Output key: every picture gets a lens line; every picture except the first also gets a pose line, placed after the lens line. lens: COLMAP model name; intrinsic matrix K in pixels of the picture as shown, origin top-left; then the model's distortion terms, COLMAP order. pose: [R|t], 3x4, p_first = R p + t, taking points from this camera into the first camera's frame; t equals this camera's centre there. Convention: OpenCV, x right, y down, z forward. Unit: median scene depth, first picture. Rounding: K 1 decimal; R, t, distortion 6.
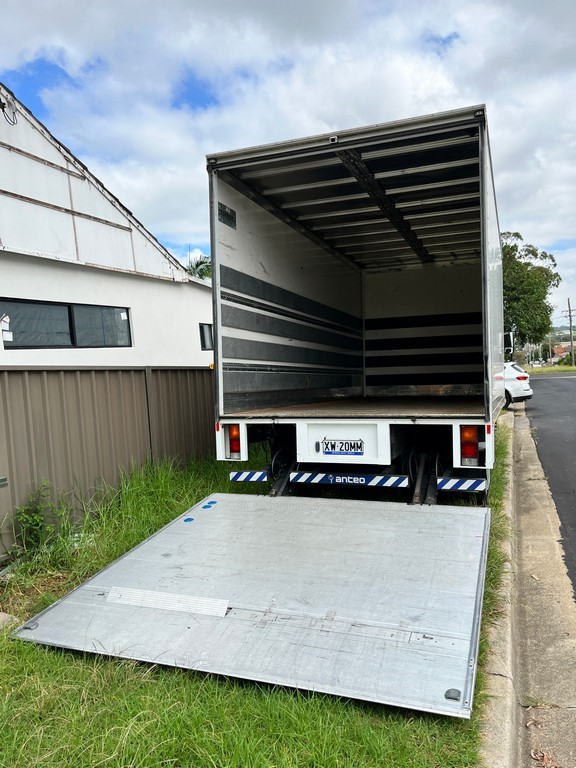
lens RADIAL K [[589.0, 0, 291.2], [0, 589.0, 388.3], [0, 0, 1]] dist [0.072984, -0.086517]
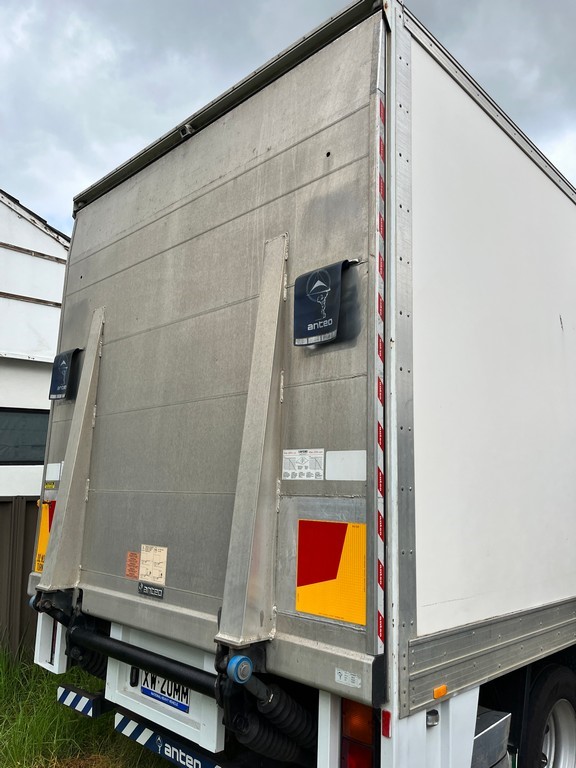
lens RADIAL K [[589.0, 0, 291.2], [0, 589.0, 388.3], [0, 0, 1]] dist [0.072984, -0.086517]
pose [[0.916399, -0.024610, -0.399509, 0.387008], [-0.049840, 0.983325, -0.174897, -0.063584], [0.397152, 0.180187, 0.899891, 0.535075]]
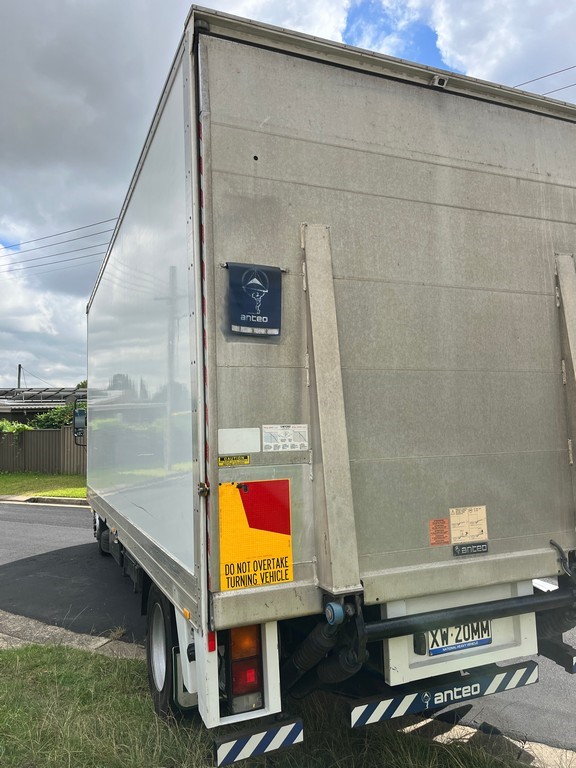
lens RADIAL K [[589.0, 0, 291.2], [0, 589.0, 388.3], [0, 0, 1]] dist [0.072984, -0.086517]
pose [[0.720047, 0.055628, 0.691692, -0.398095], [0.019525, 0.994763, -0.100326, -0.068562], [-0.693650, 0.085745, 0.715190, 0.692637]]
